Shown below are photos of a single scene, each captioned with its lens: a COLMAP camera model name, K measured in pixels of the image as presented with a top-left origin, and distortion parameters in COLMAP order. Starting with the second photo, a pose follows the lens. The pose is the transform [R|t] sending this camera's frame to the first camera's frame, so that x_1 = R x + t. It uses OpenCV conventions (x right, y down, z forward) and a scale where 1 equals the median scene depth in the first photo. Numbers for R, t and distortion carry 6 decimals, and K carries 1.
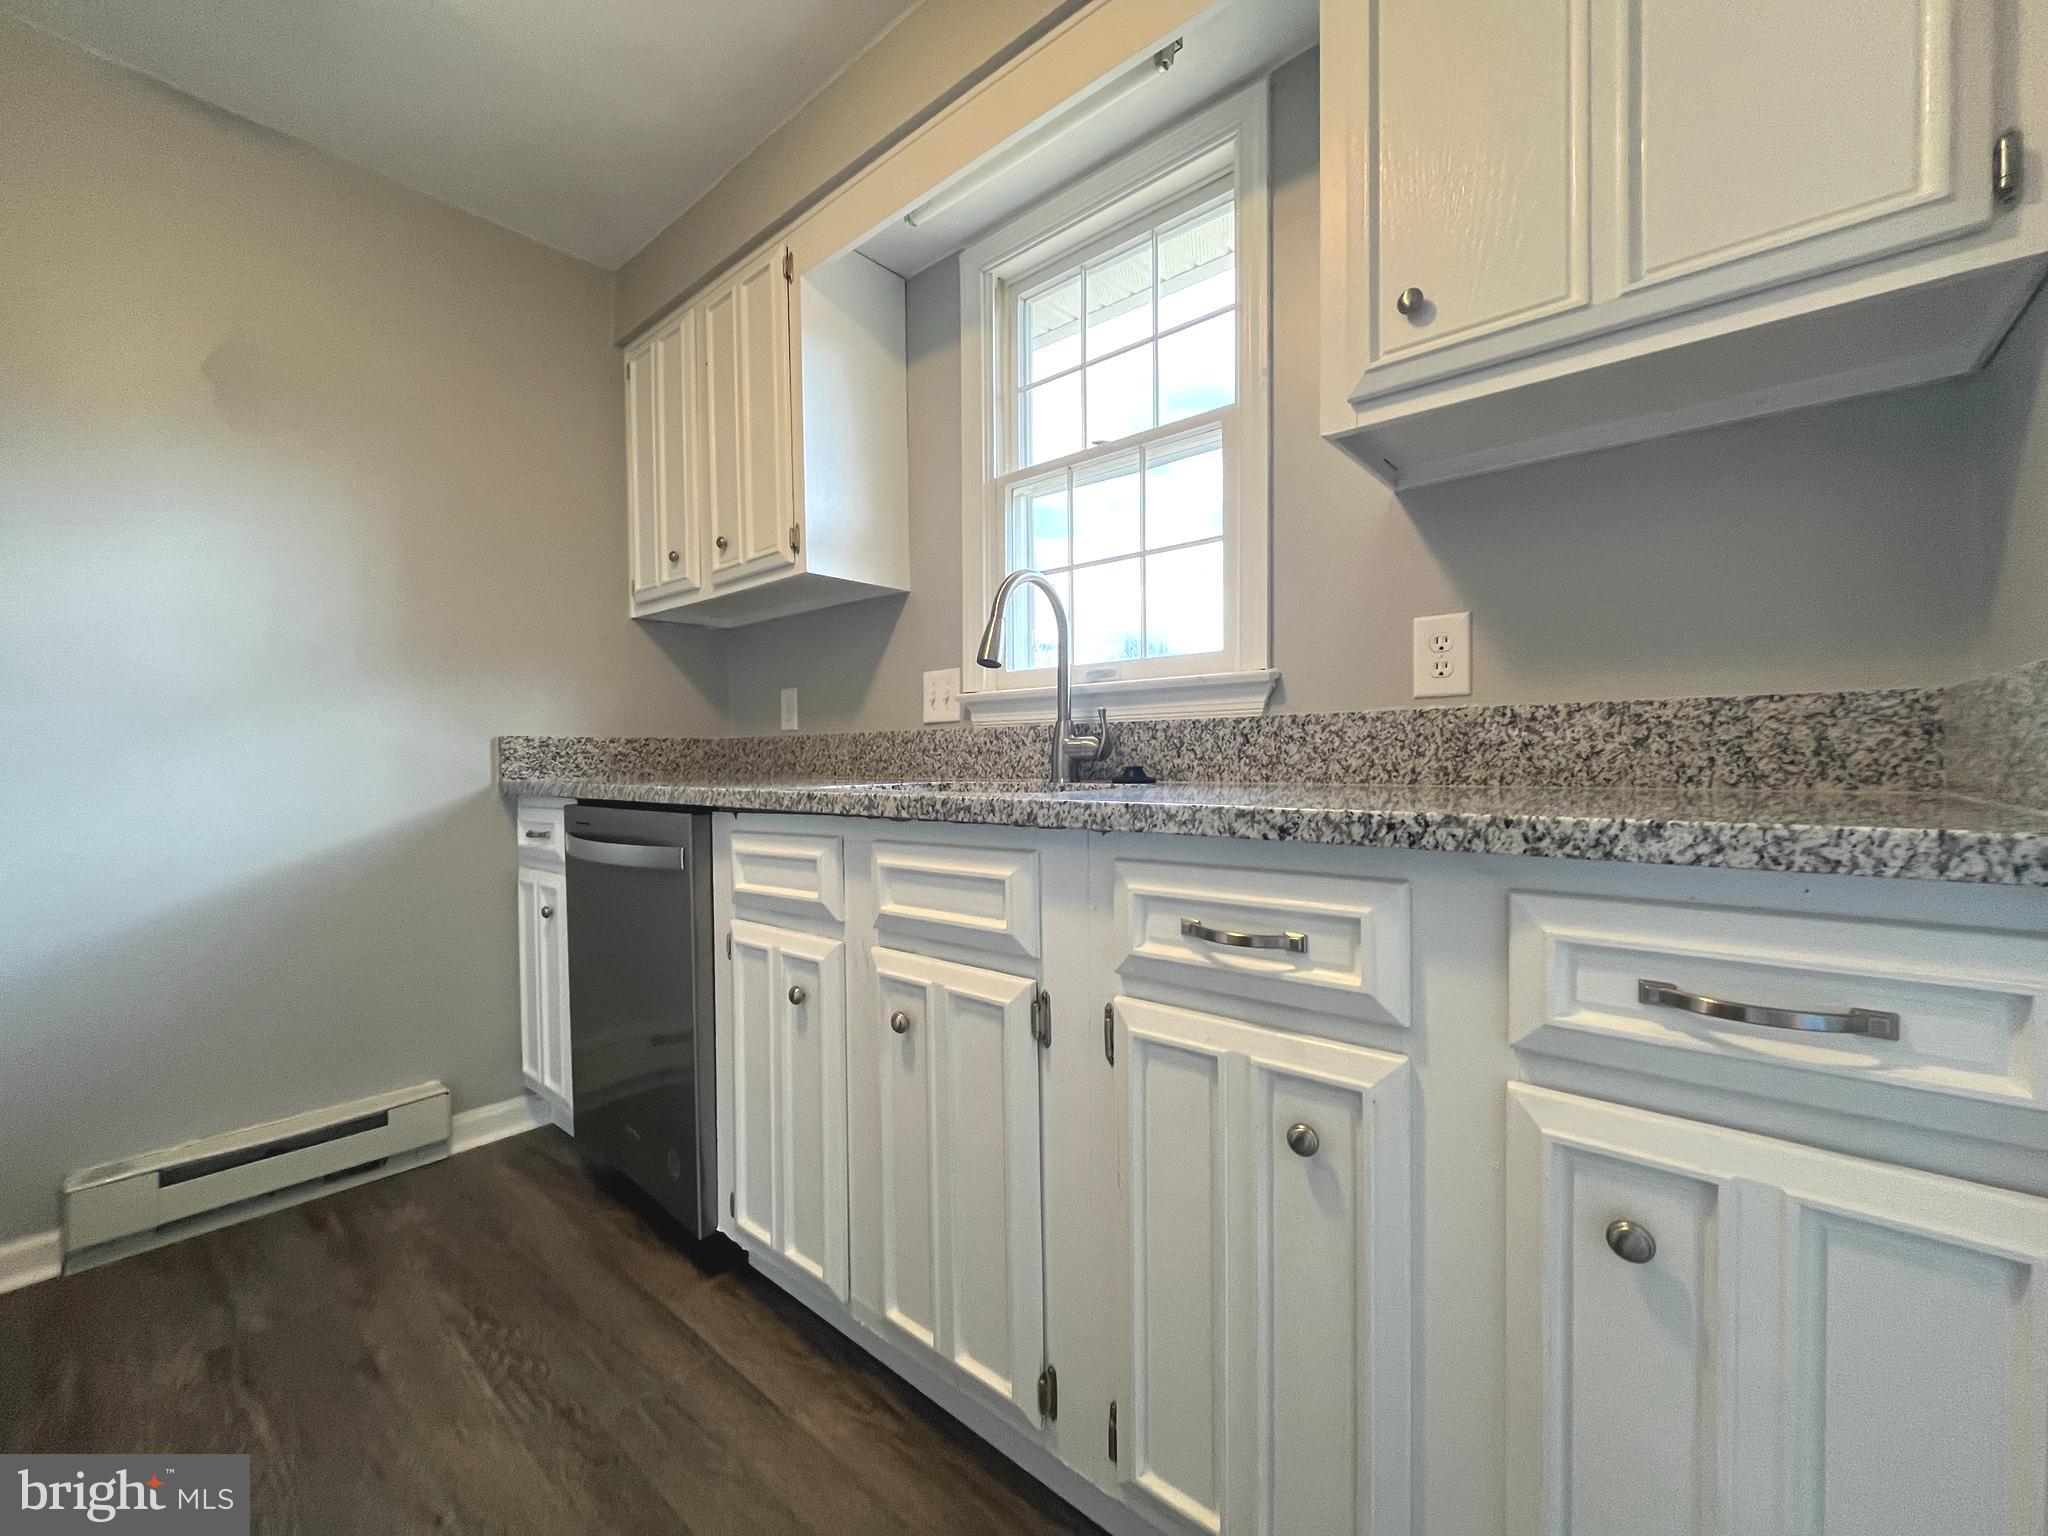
lens RADIAL K [[828.1, 0, 1016.9], [0, 828.1, 773.0], [0, 0, 1]] dist [-0.001951, -0.000187]
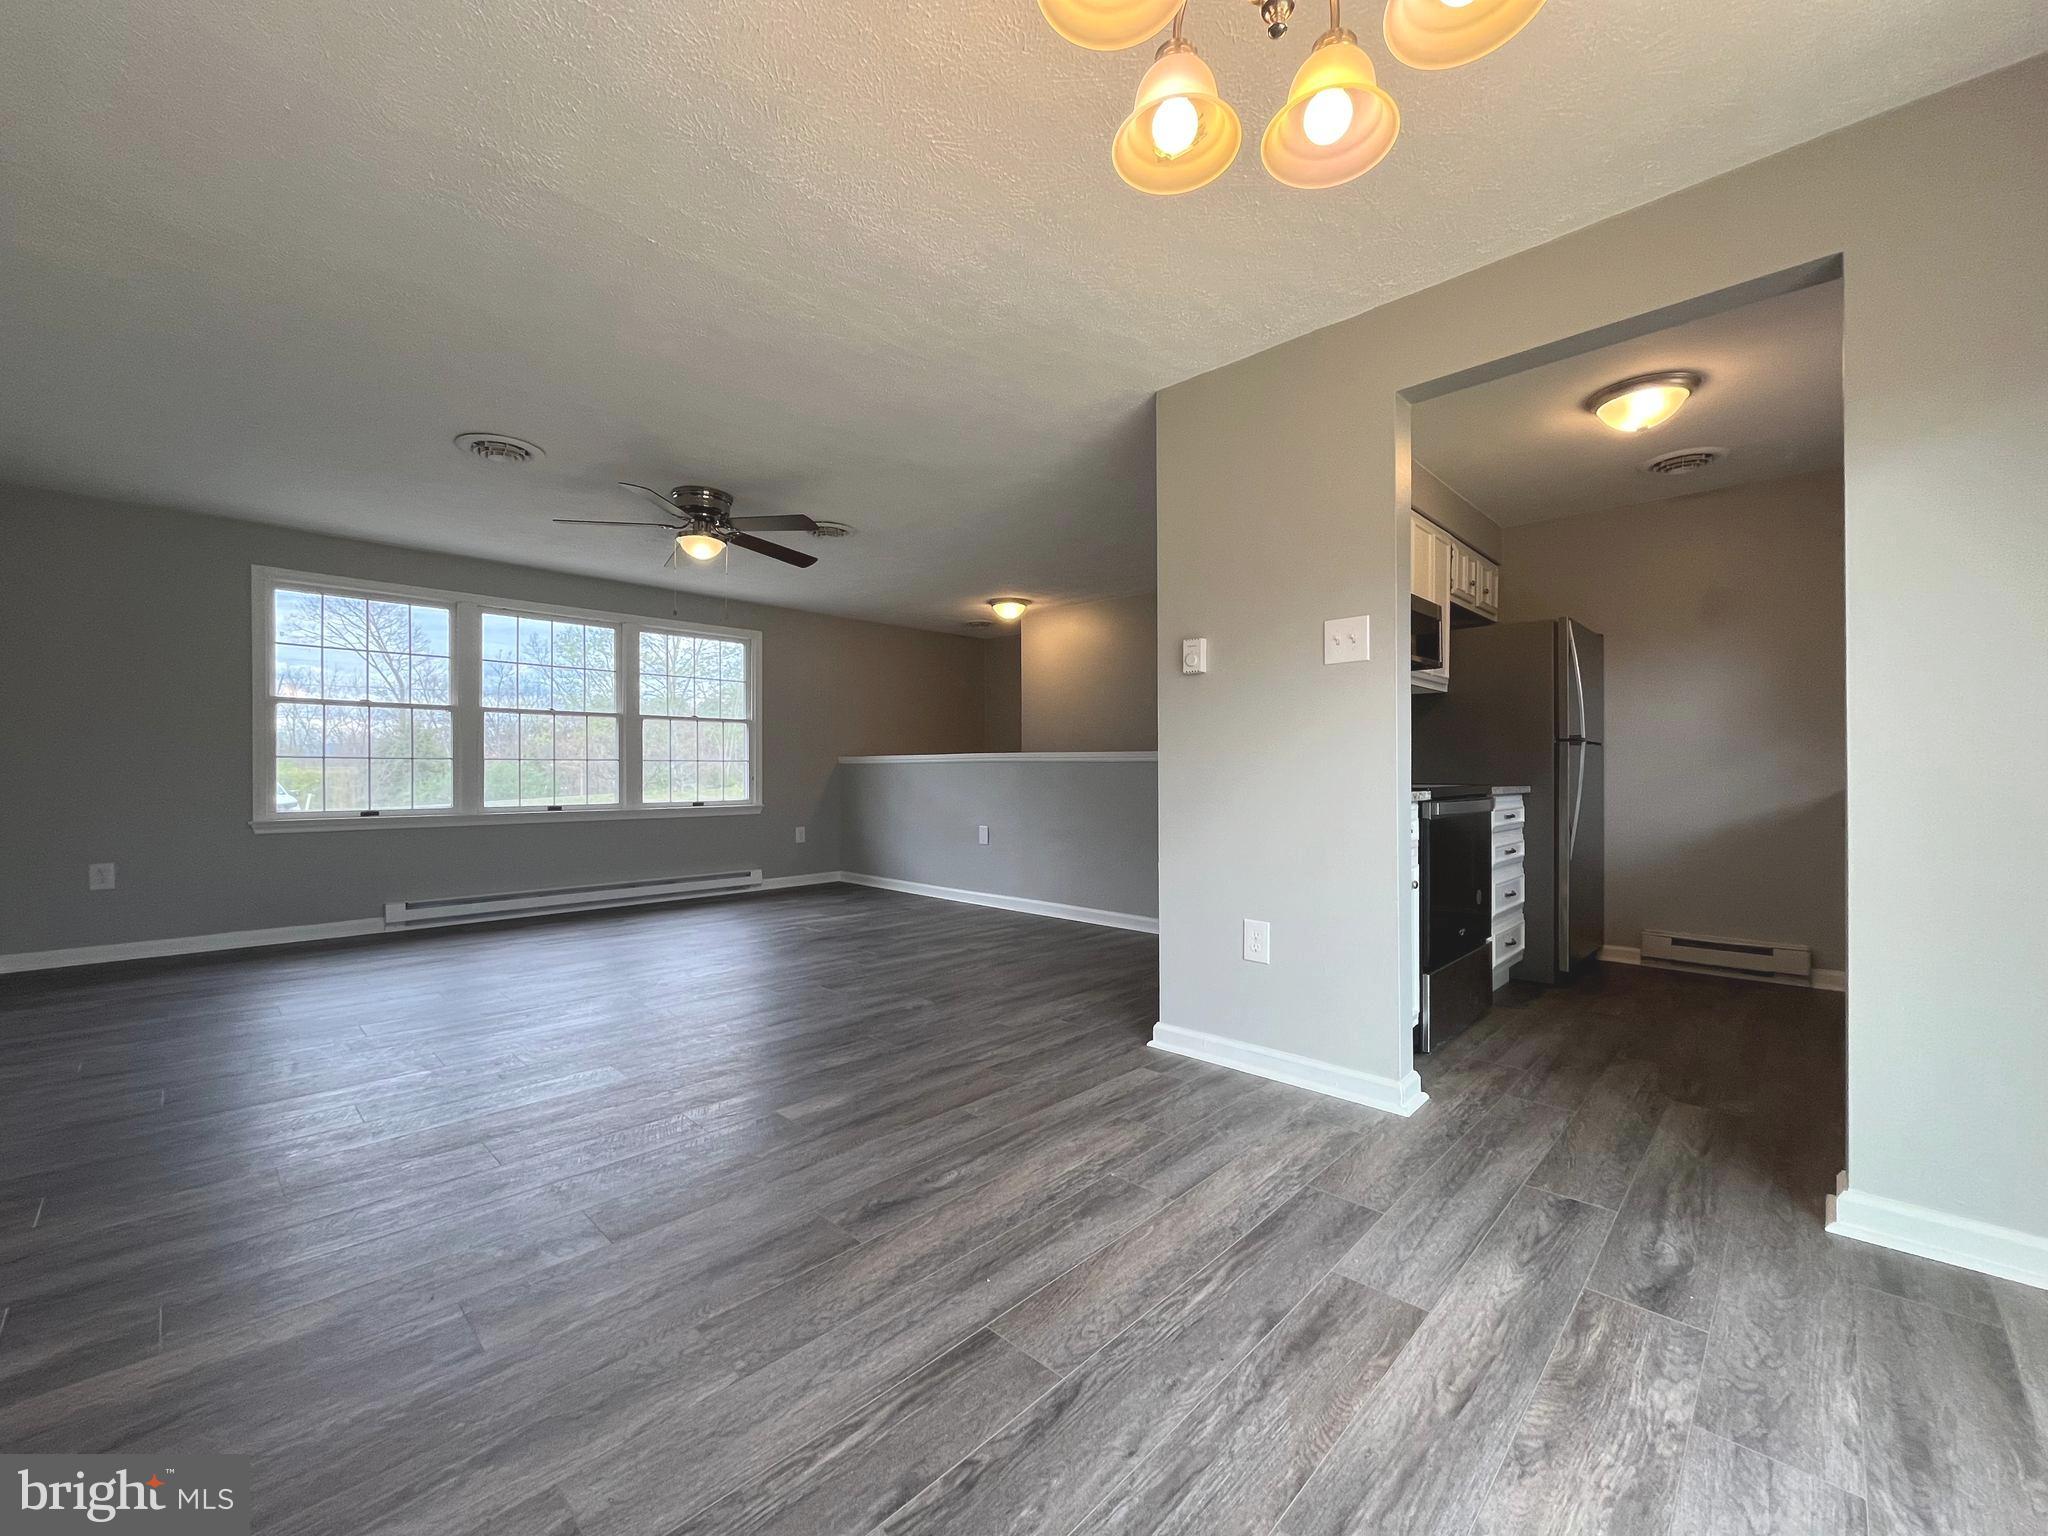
lens RADIAL K [[804.7, 0, 1023.7], [0, 804.7, 763.4], [0, 0, 1]] dist [-0.003157, -0.000330]
pose [[-0.059226, 0.001229, -0.998244, 1.570200], [-0.018743, 0.999822, 0.002343, -0.014202], [0.998069, 0.018848, -0.059192, -0.861693]]
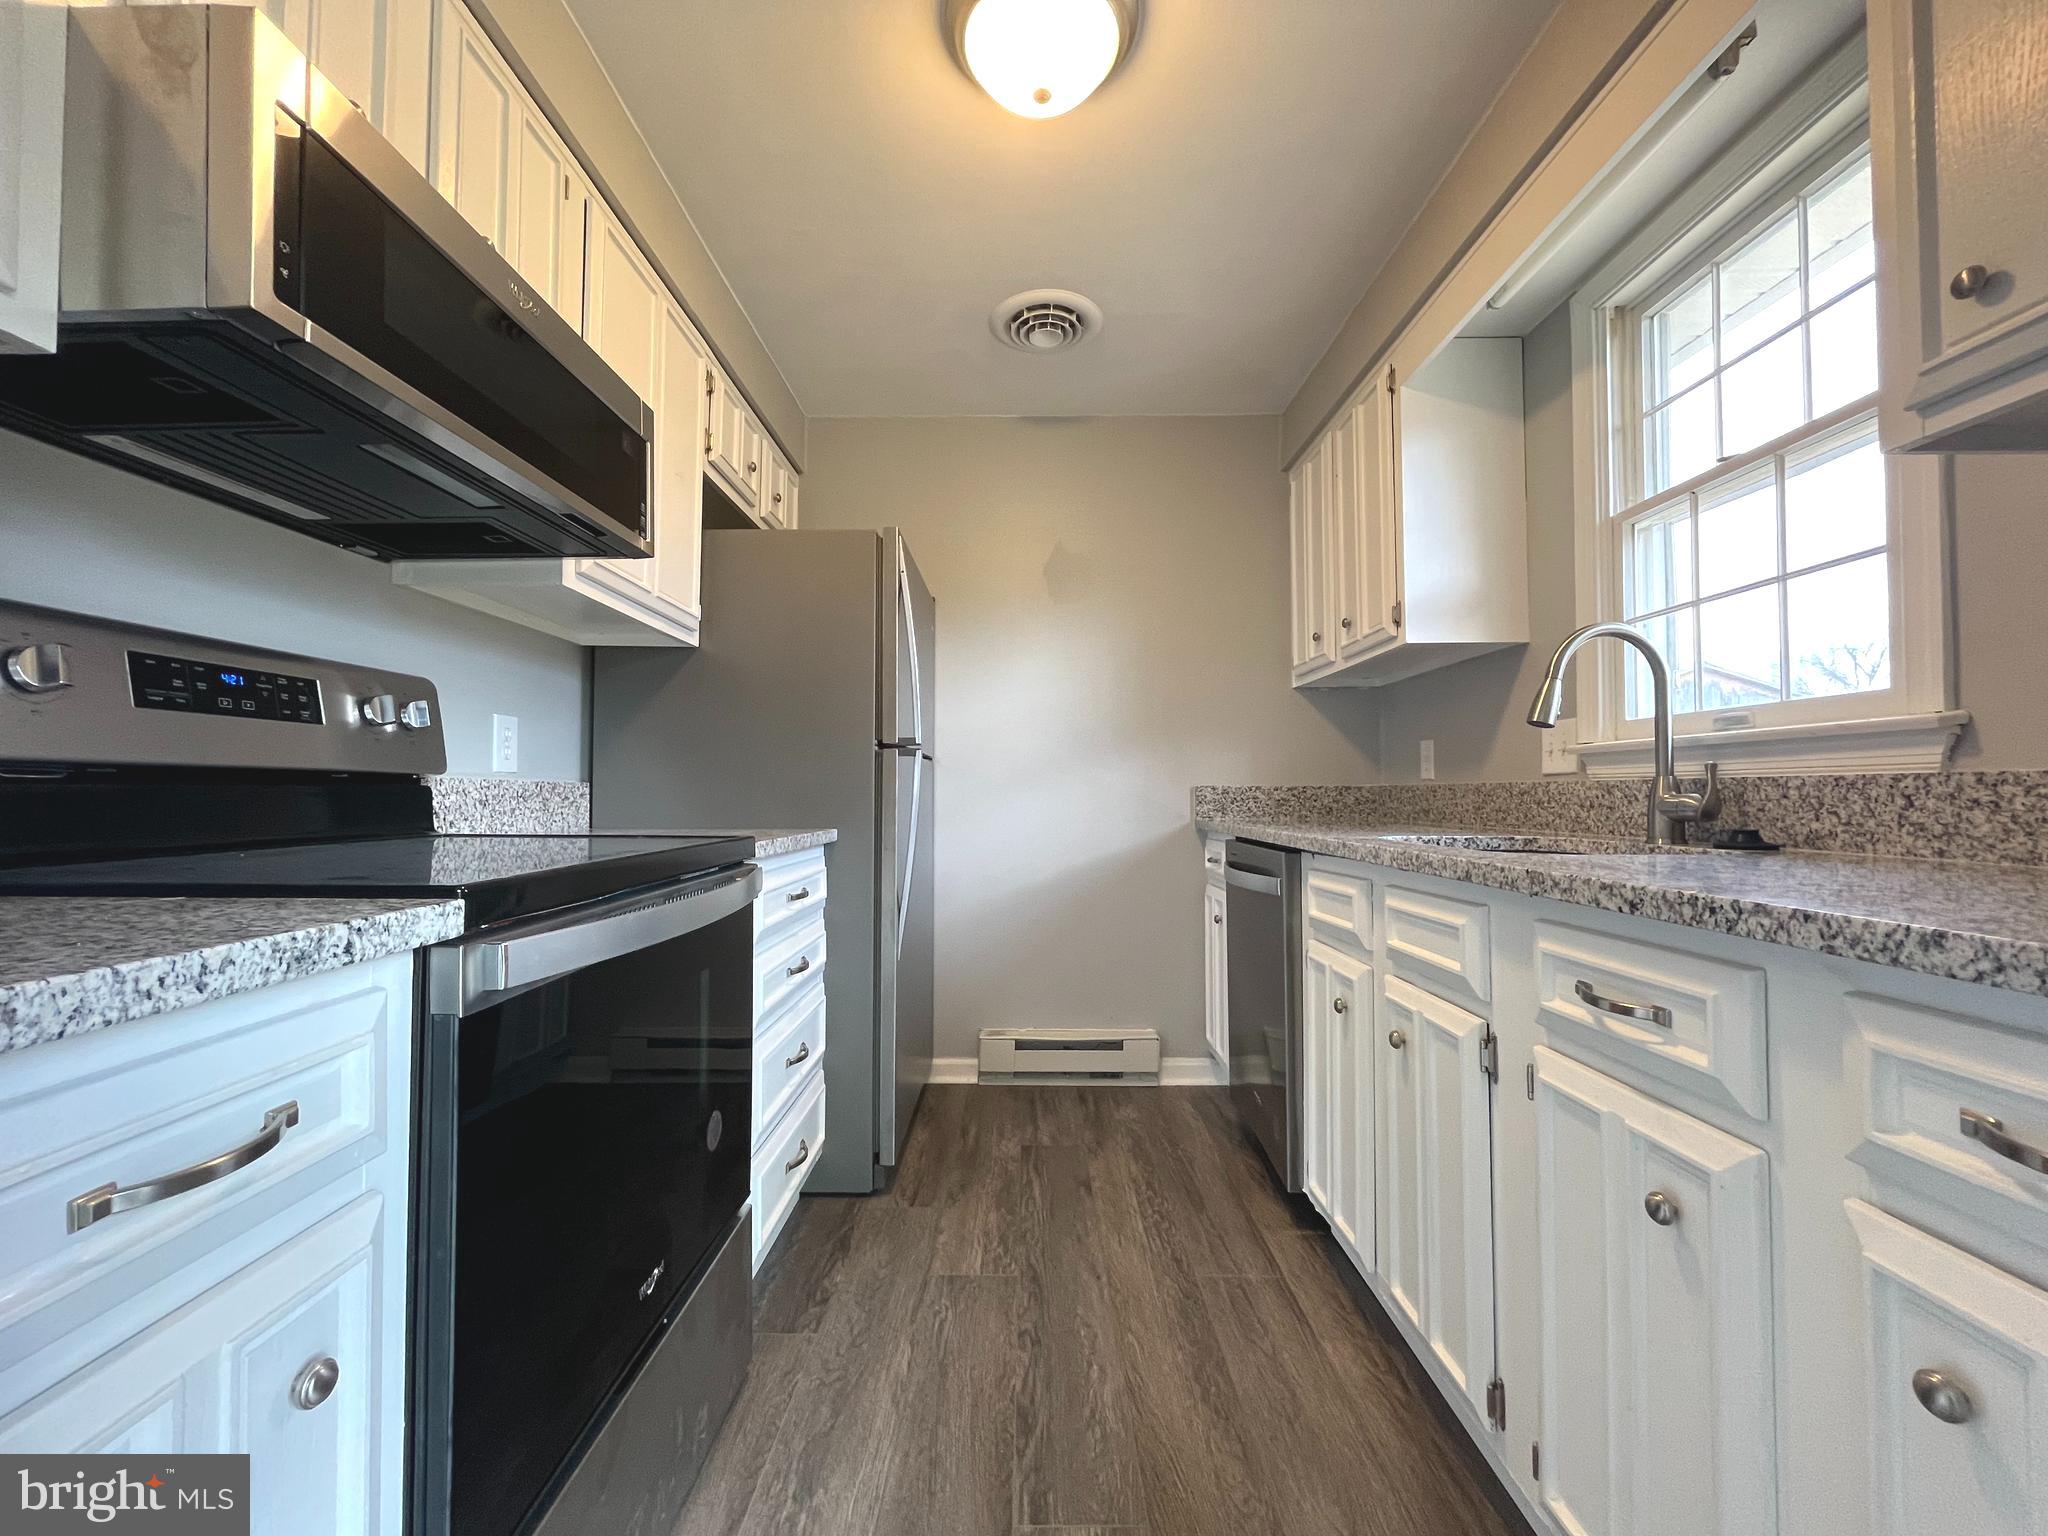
lens RADIAL K [[828.1, 0, 1016.9], [0, 828.1, 773.0], [0, 0, 1]] dist [-0.001951, -0.000187]
pose [[0.647846, -0.010395, -0.761700, 0.305142], [-0.019676, 0.999345, -0.030373, -0.025865], [0.761517, 0.034664, 0.647217, -0.146660]]
